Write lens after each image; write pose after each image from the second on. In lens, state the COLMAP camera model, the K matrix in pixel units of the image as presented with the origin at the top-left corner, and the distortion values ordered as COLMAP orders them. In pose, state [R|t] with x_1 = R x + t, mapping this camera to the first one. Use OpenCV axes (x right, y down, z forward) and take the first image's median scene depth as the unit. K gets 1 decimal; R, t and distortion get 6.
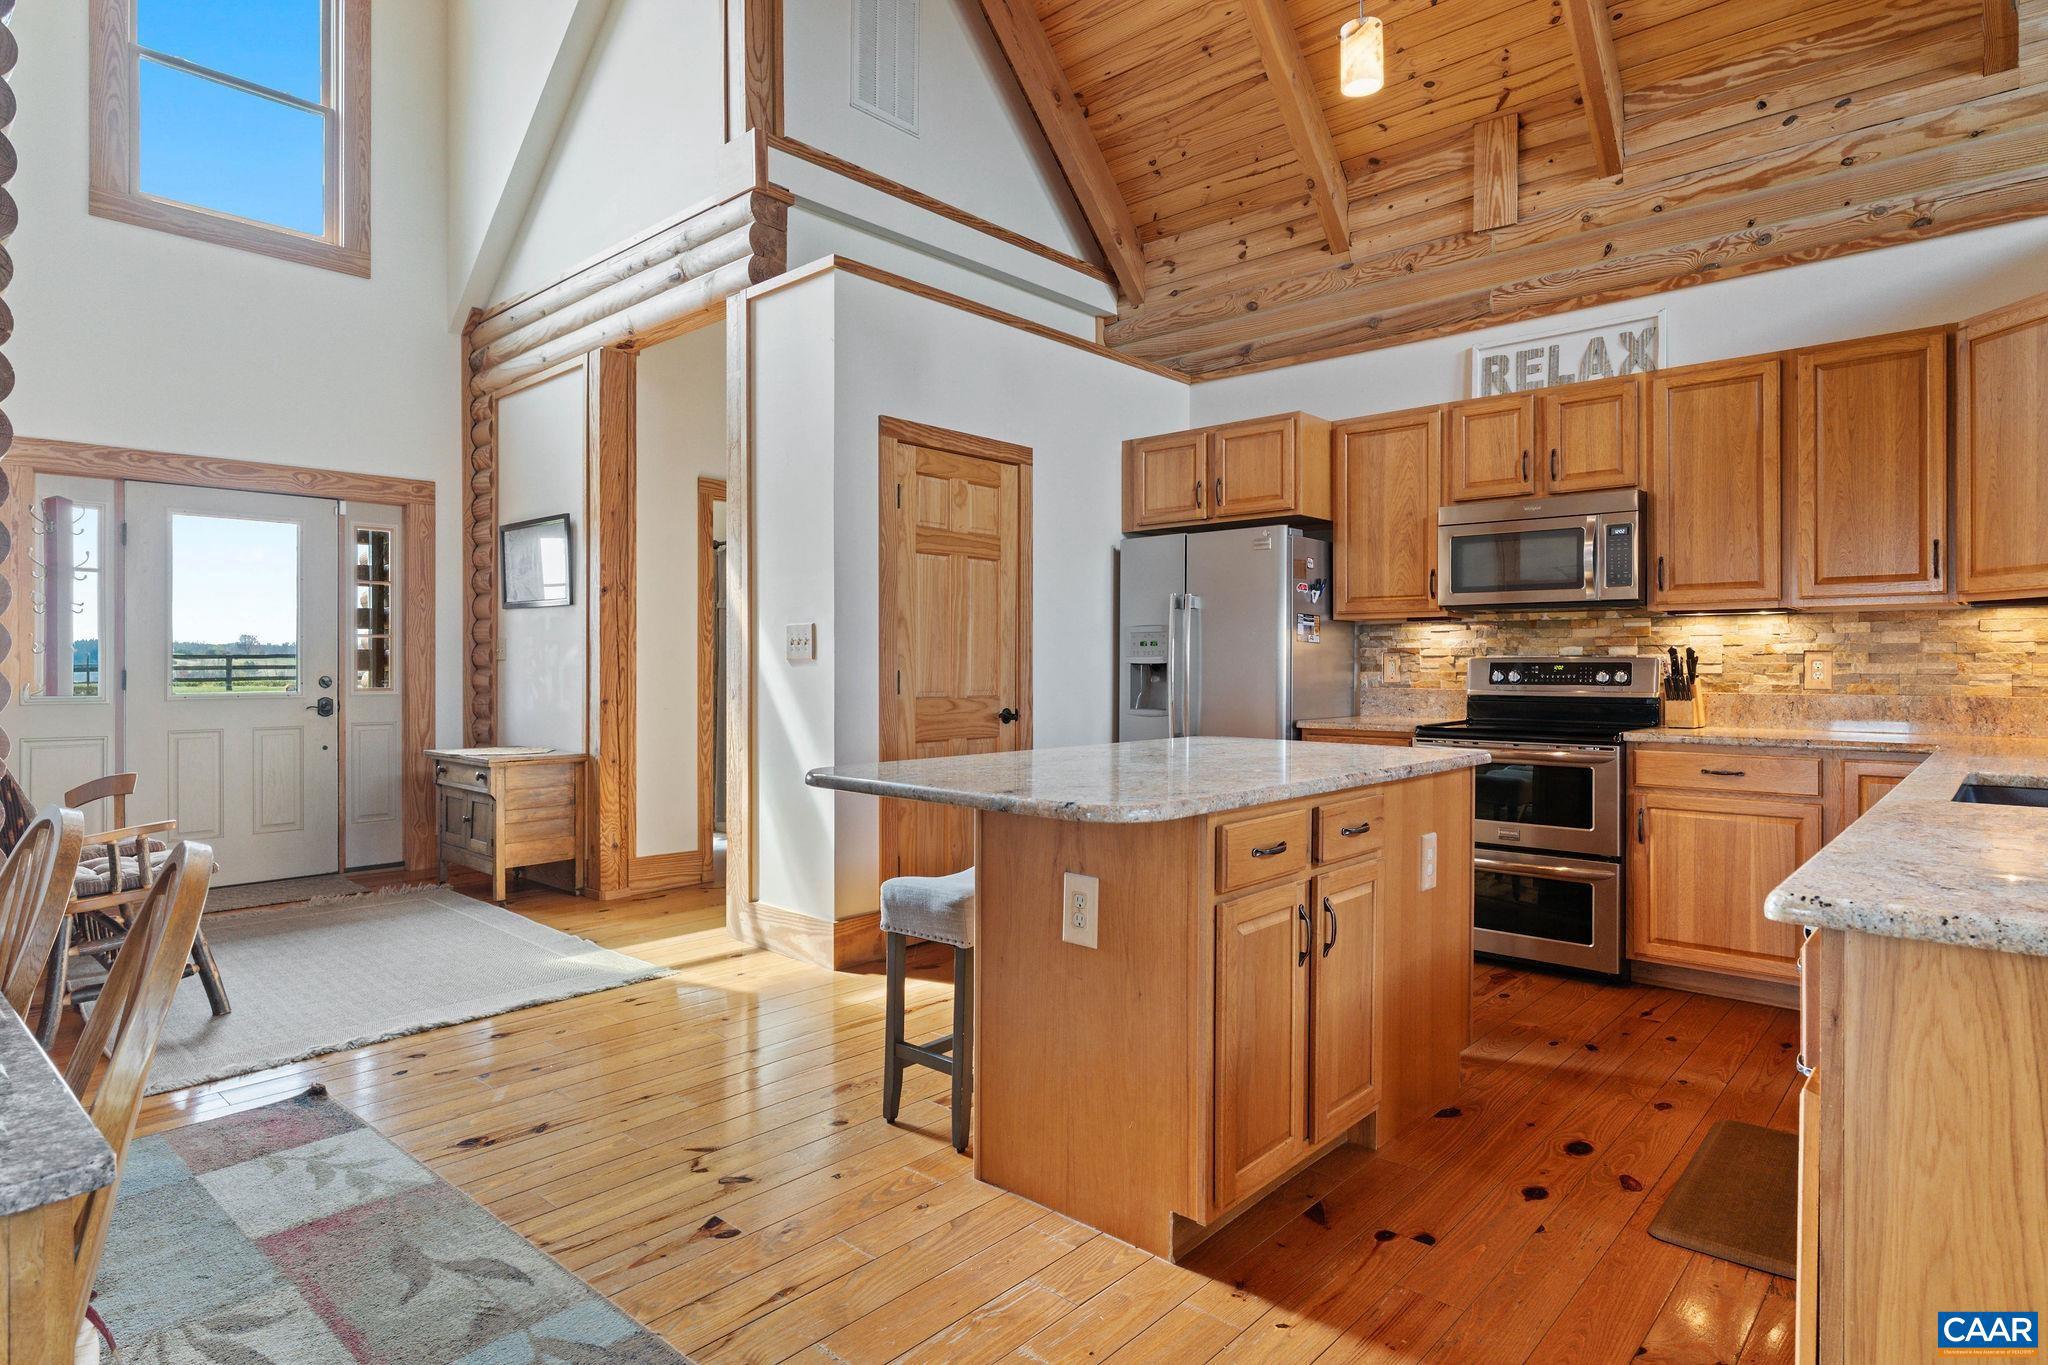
lens RADIAL K [[1116.2, 0, 1031.6], [0, 1116.2, 668.7], [0, 0, 1]] dist [-0.014119, 0.005458]
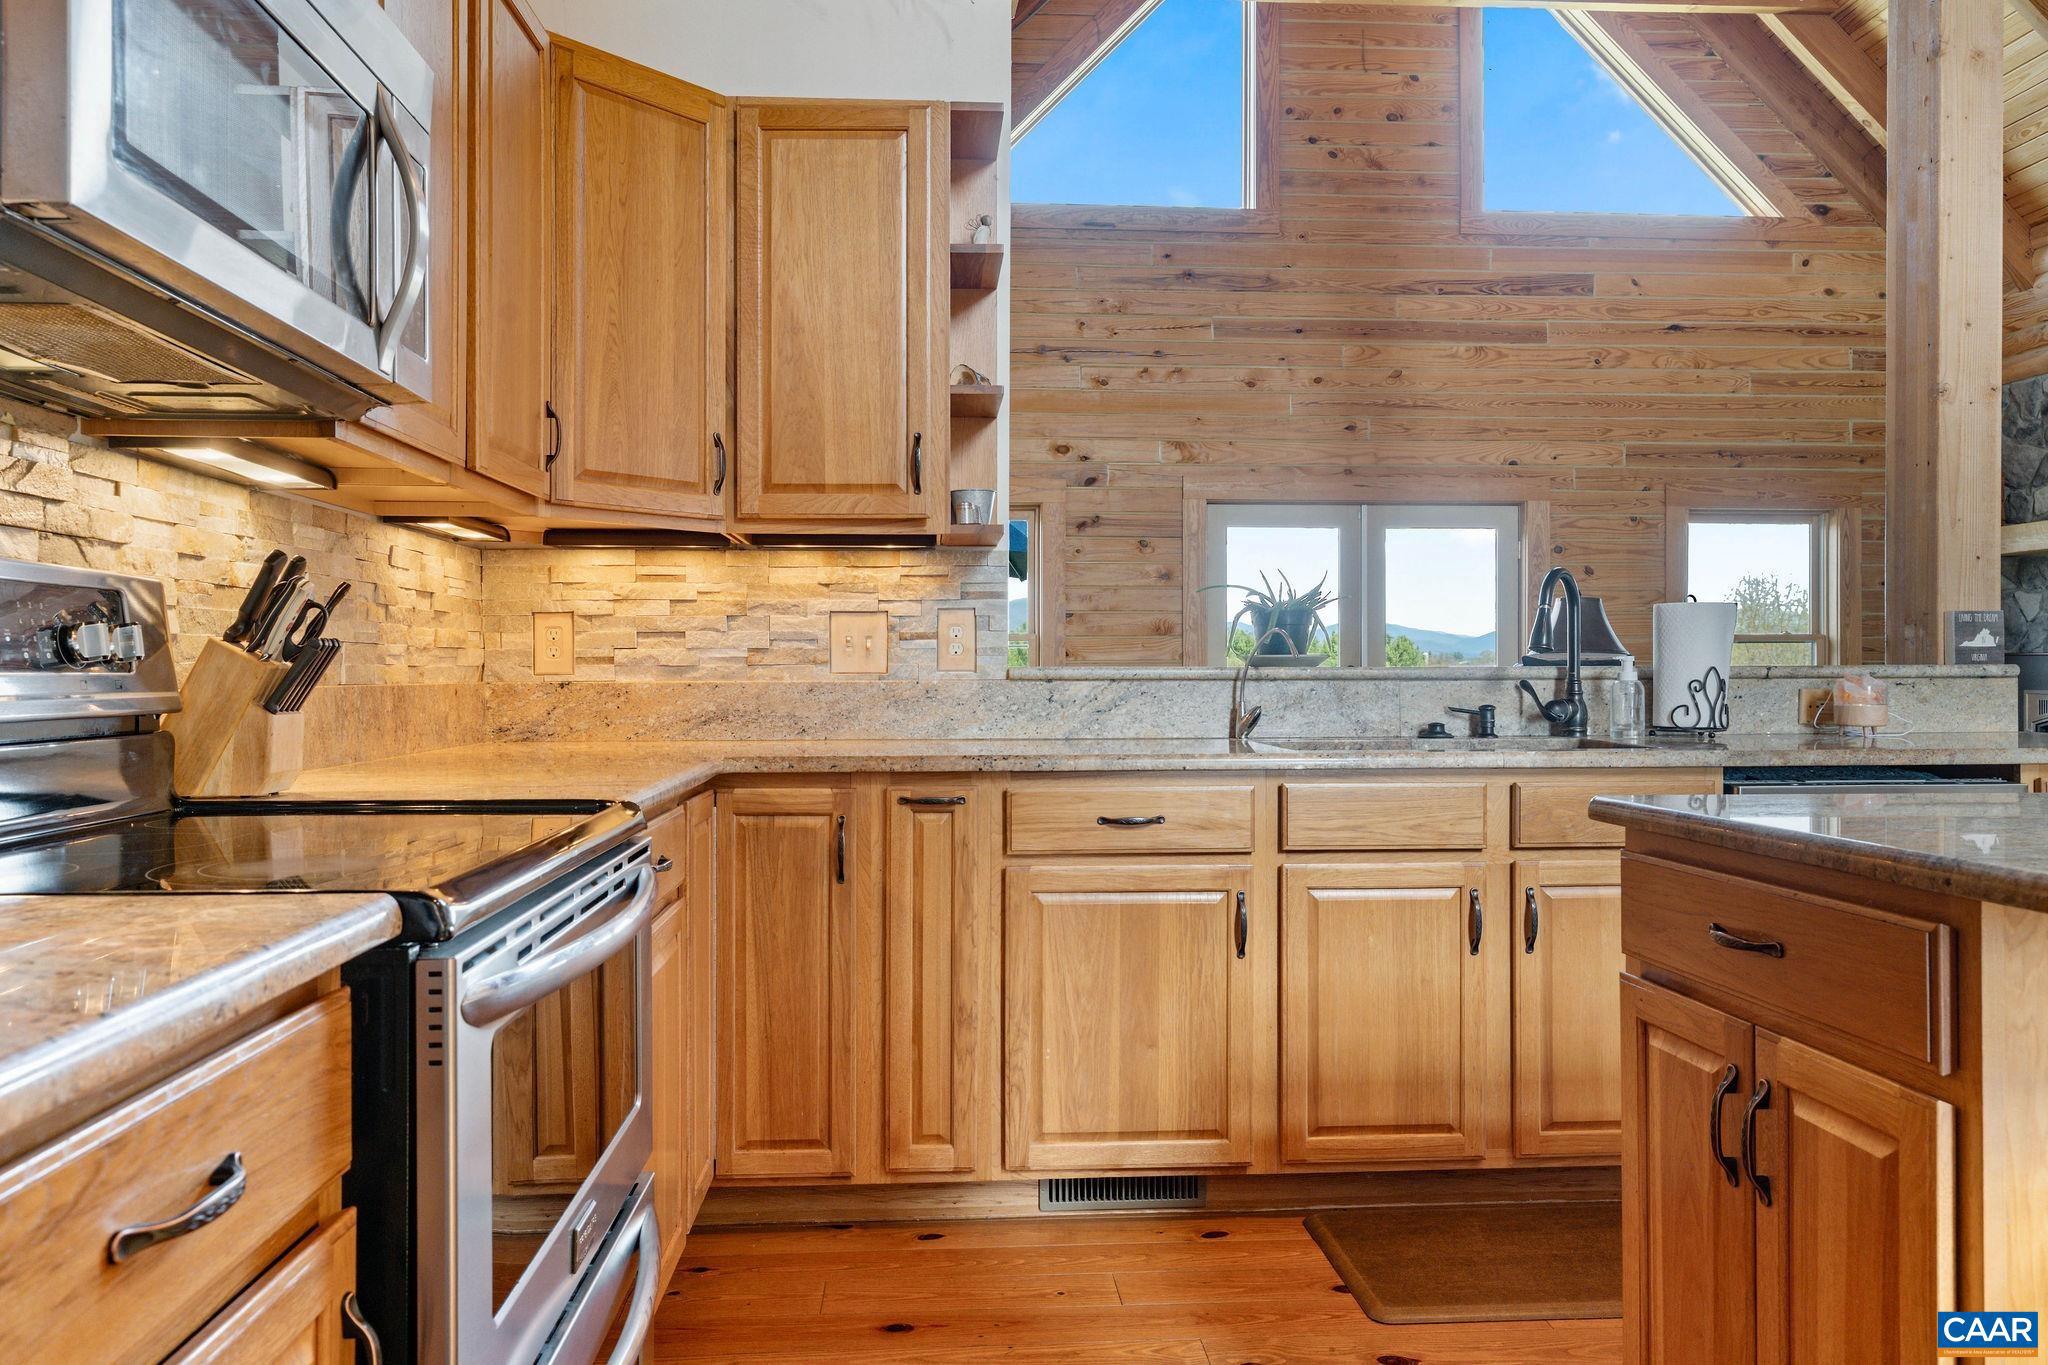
lens RADIAL K [[1458.0, 0, 1027.5], [0, 1458.0, 673.1], [0, 0, 1]] dist [0.011519, -0.001090]
pose [[-0.724201, -0.001576, 0.689587, 0.098466], [0.001894, 0.999989, 0.004274, 0.012961], [-0.689586, 0.004401, -0.724190, 1.007124]]
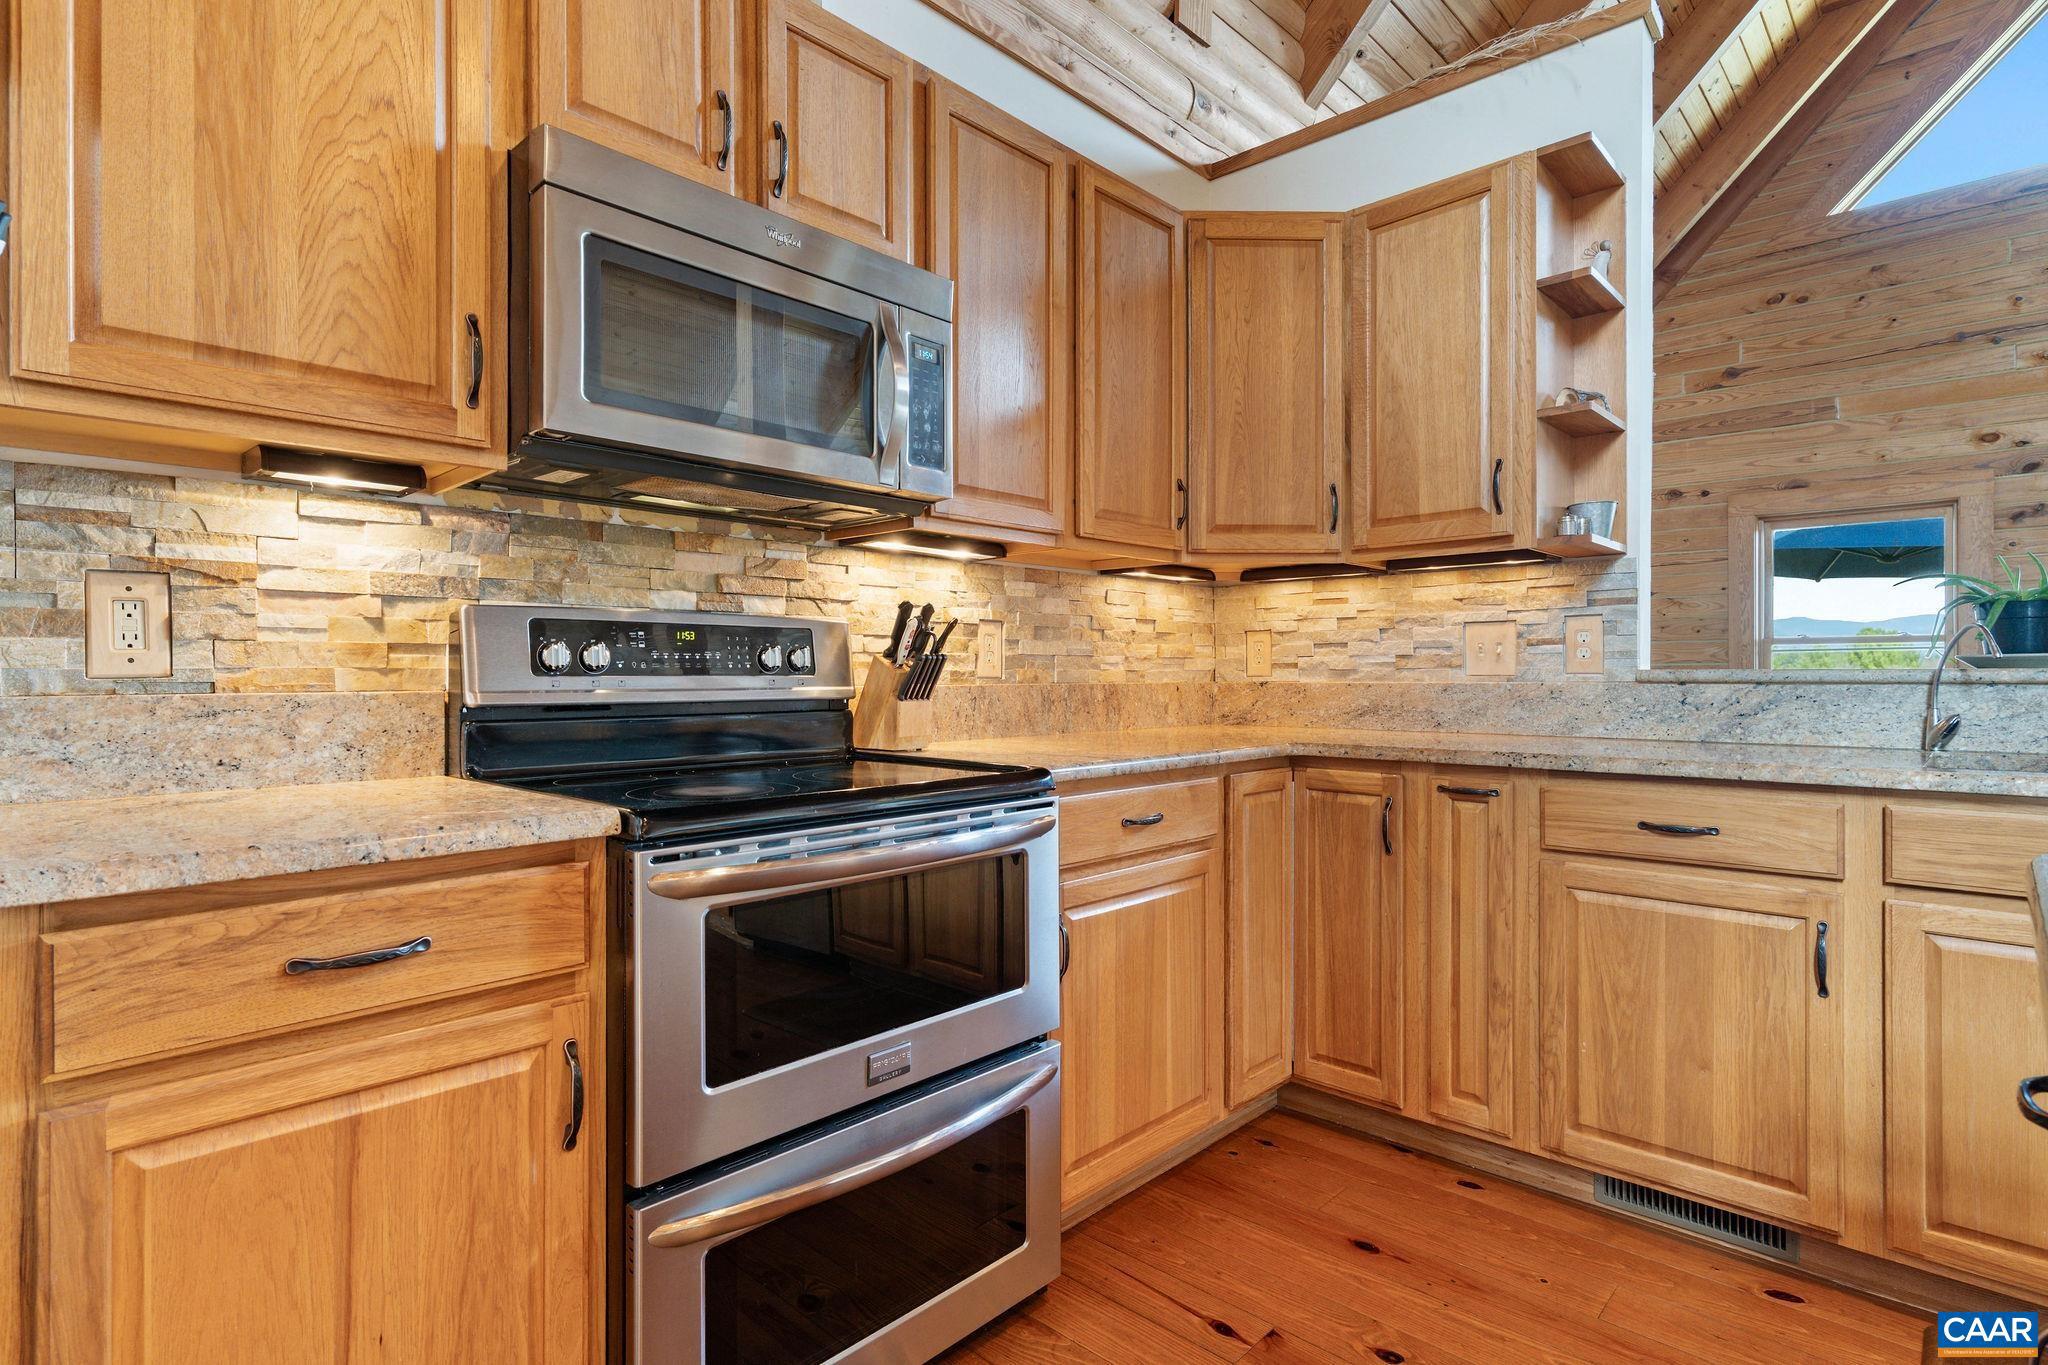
lens RADIAL K [[1057.7, 0, 1020.6], [0, 1057.7, 671.3], [0, 0, 1]] dist [0.002702, 0.002464]
pose [[0.022660, 0.001587, 0.999742, 0.056500], [0.004251, 0.999990, -0.001684, 0.013343], [-0.999734, 0.004288, 0.022653, 0.806057]]
